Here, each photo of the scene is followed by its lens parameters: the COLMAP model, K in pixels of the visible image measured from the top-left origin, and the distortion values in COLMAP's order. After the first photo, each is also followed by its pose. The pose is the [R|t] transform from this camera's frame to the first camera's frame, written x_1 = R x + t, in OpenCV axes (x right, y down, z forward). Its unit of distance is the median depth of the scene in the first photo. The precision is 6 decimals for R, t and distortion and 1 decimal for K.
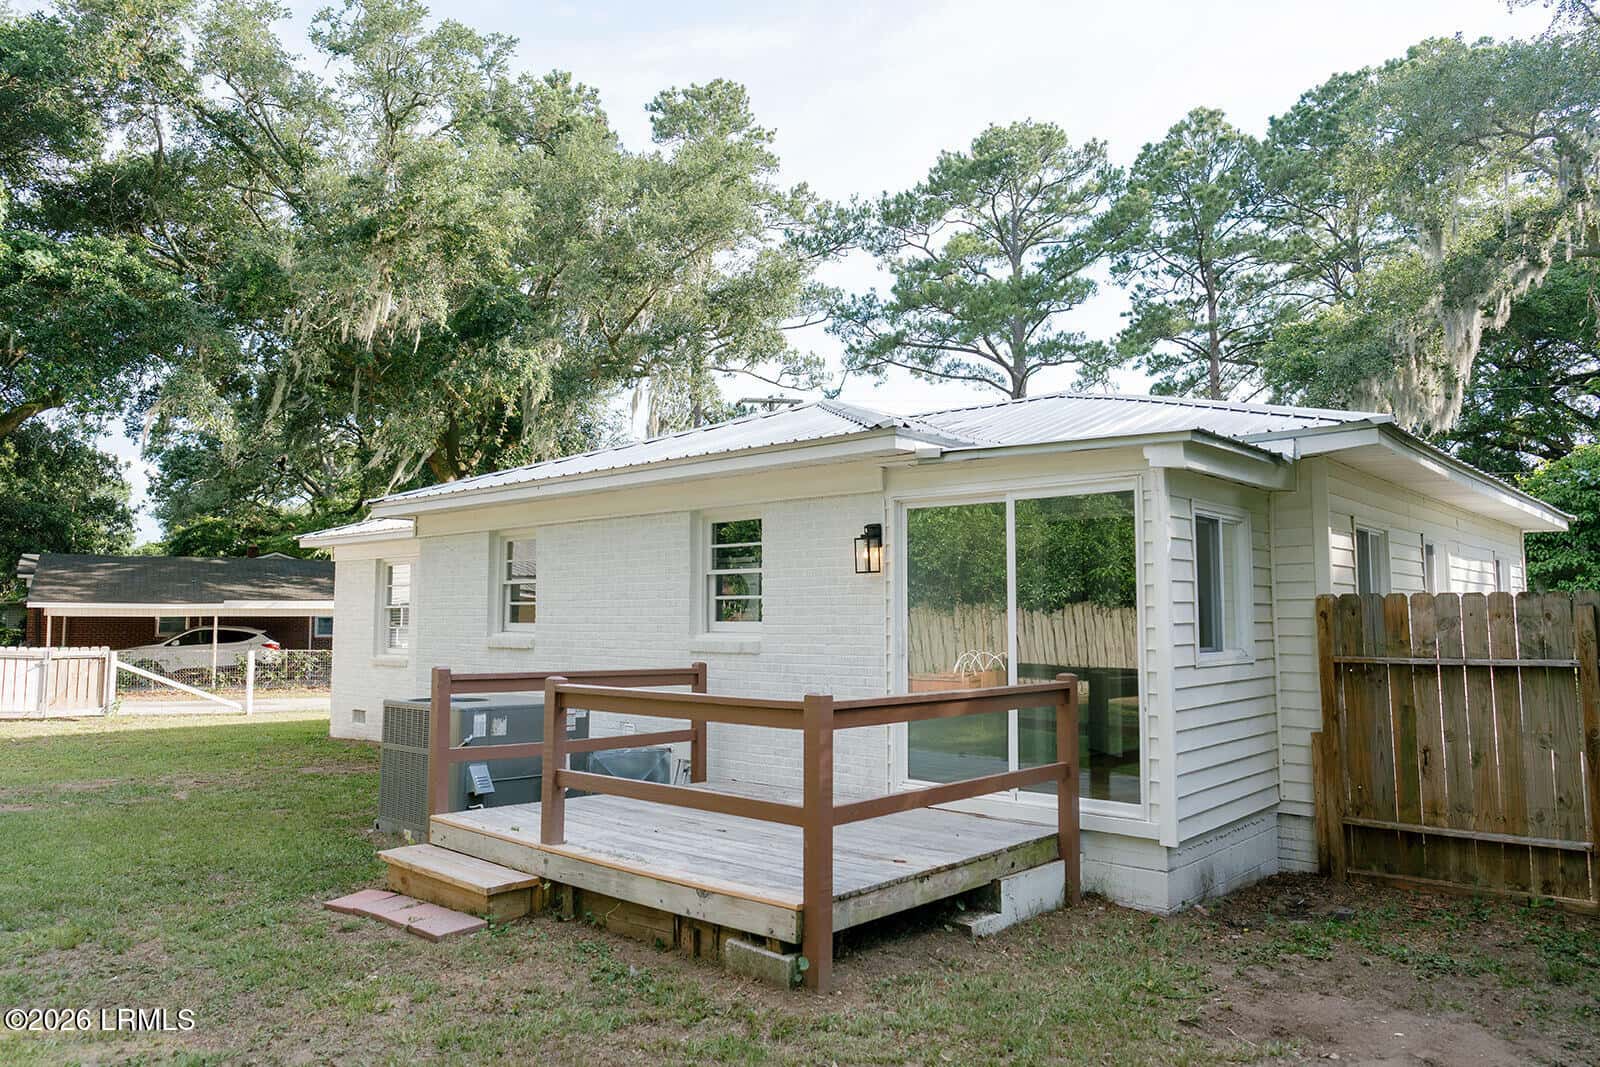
lens RADIAL K [[1113.8, 0, 786.2], [0, 1113.8, 538.5], [0, 0, 1]] dist [-0.006221, 0.003582]
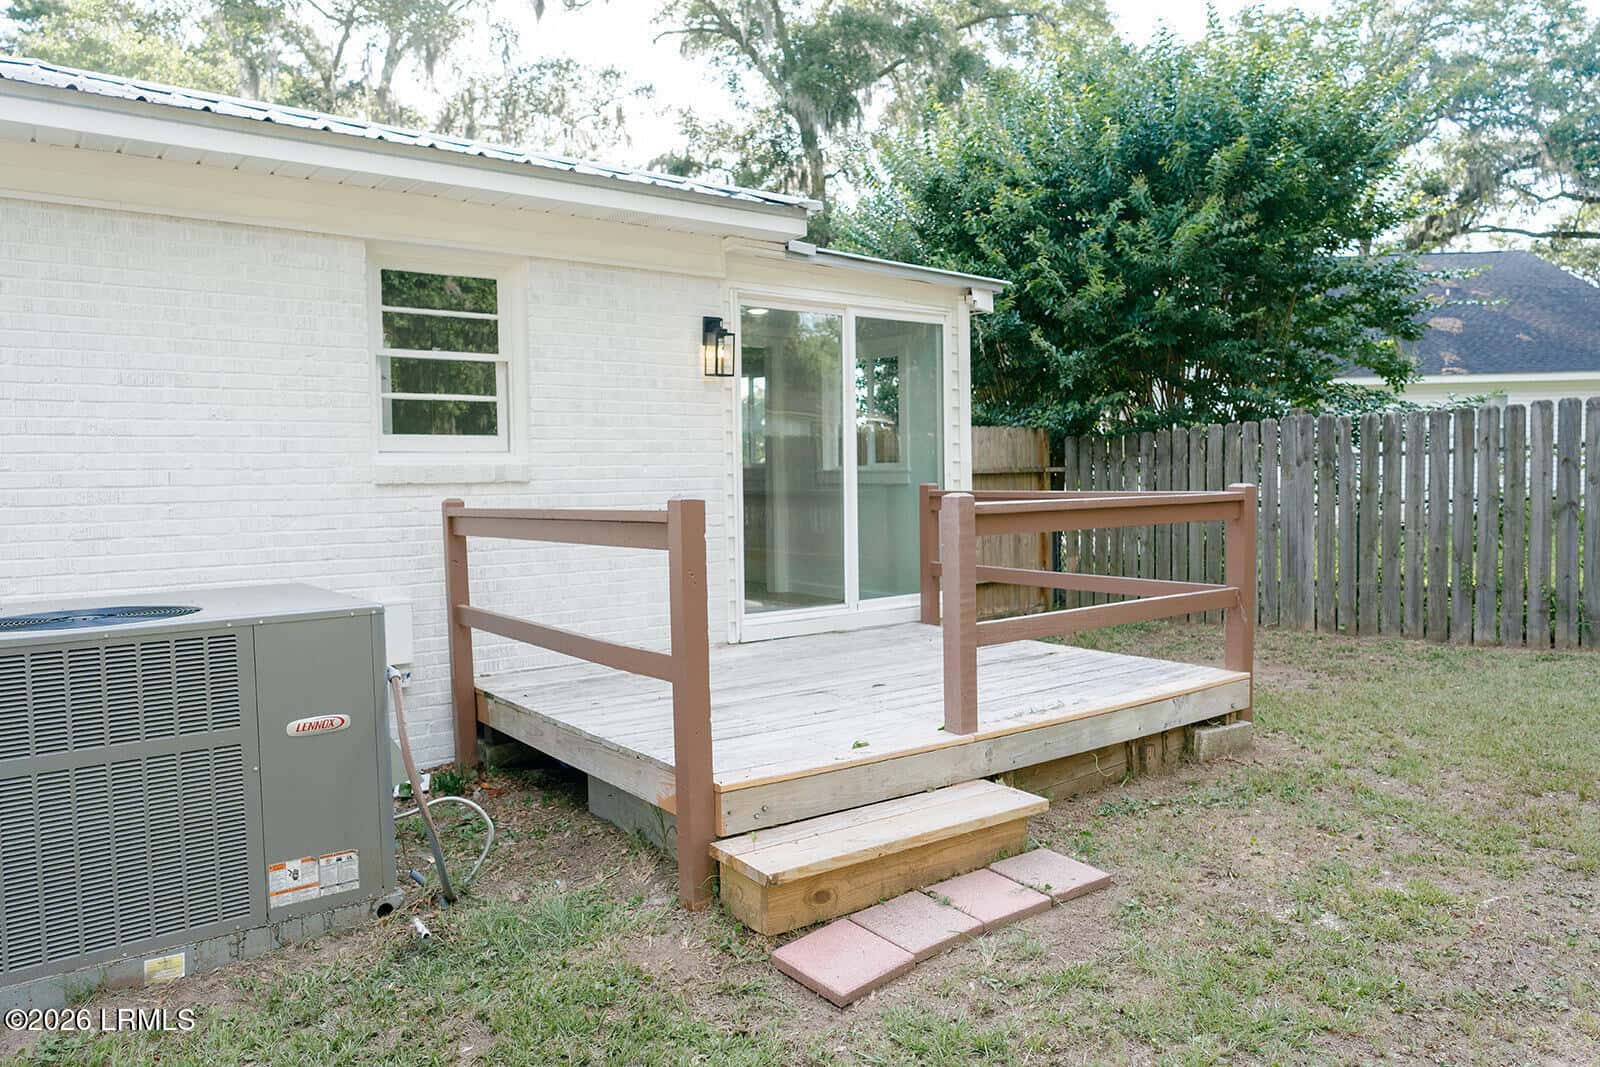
lens RADIAL K [[1113.8, 0, 797.5], [0, 1113.8, 524.9], [0, 0, 1]] dist [-0.006221, 0.003582]
pose [[0.173805, -0.052187, 0.983396, -0.465842], [-0.057897, 0.996326, 0.063105, 0.054275], [-0.983077, -0.067904, 0.170145, 0.506929]]
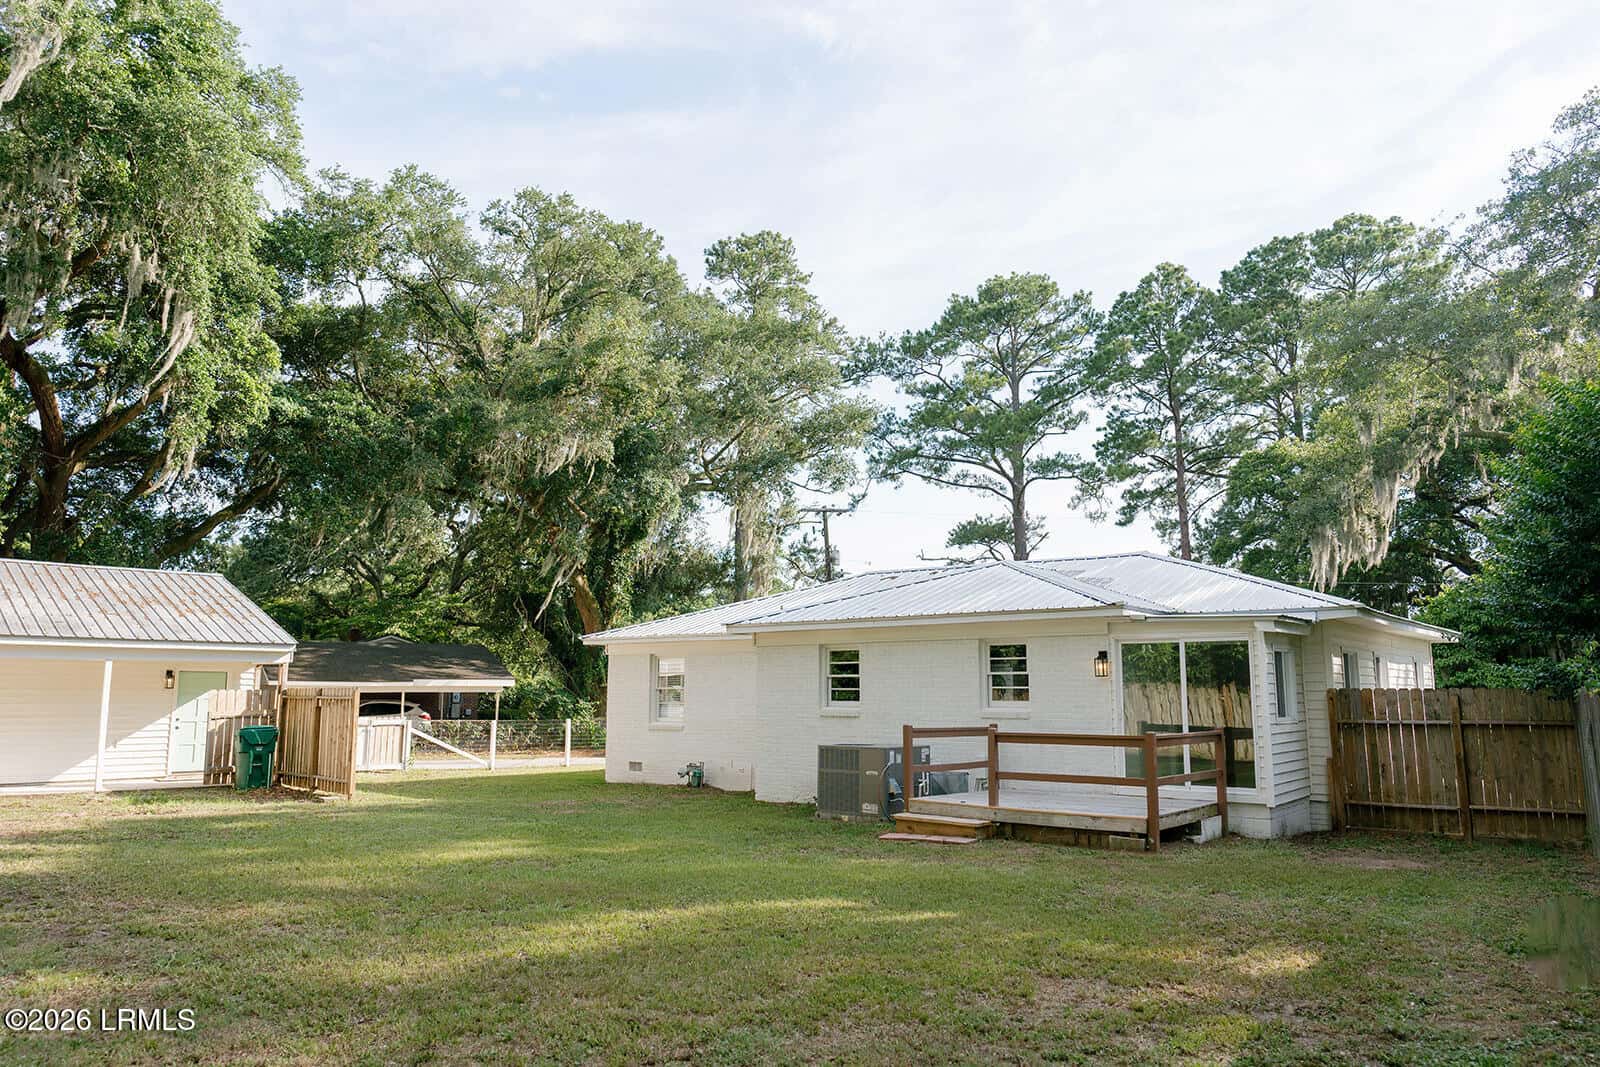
lens RADIAL K [[1113.8, 0, 800.1], [0, 1113.8, 539.3], [0, 0, 1]] dist [-0.006221, 0.003582]
pose [[0.997961, 0.011352, 0.062803, -0.371239], [-0.007281, 0.997880, -0.064679, -0.050329], [-0.063404, 0.064090, 0.995928, -0.588648]]
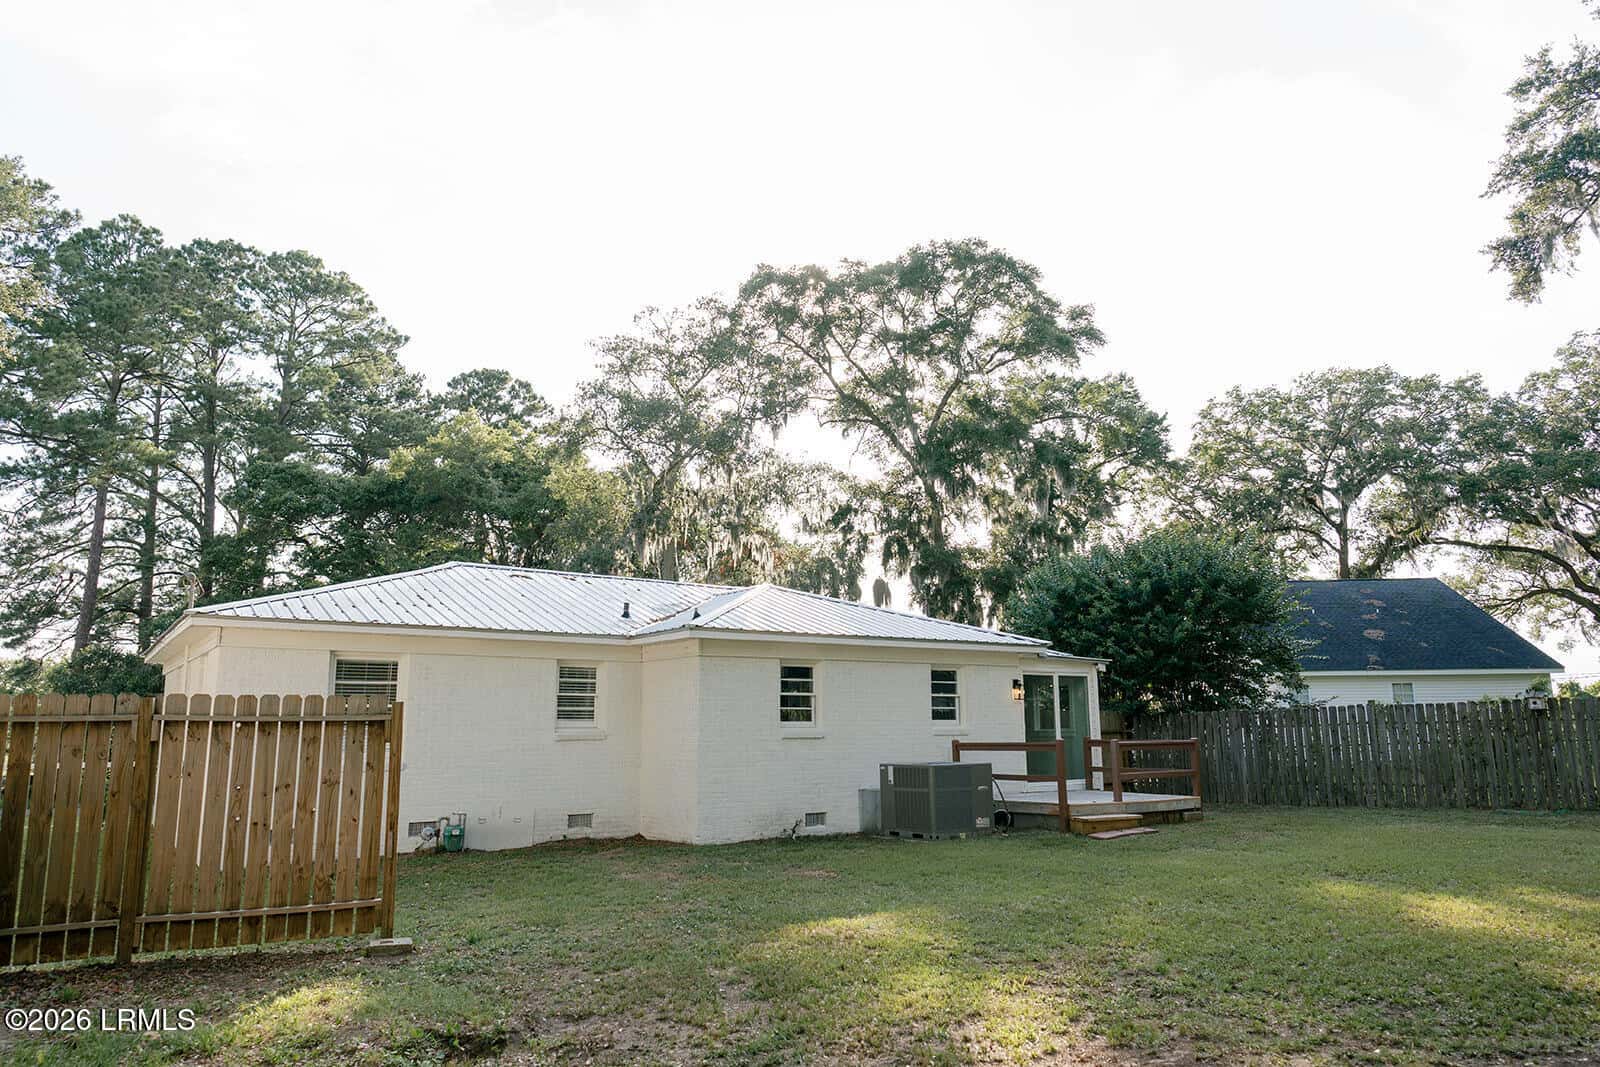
lens RADIAL K [[1075.0, 0, 796.0], [0, 1075.0, 517.4], [0, 0, 1]] dist [0.003280, -0.004315]
pose [[0.219656, 0.179919, 0.958843, -1.536658], [-0.068859, 0.983255, -0.168725, 0.044976], [-0.973144, -0.028963, 0.228367, 0.604777]]
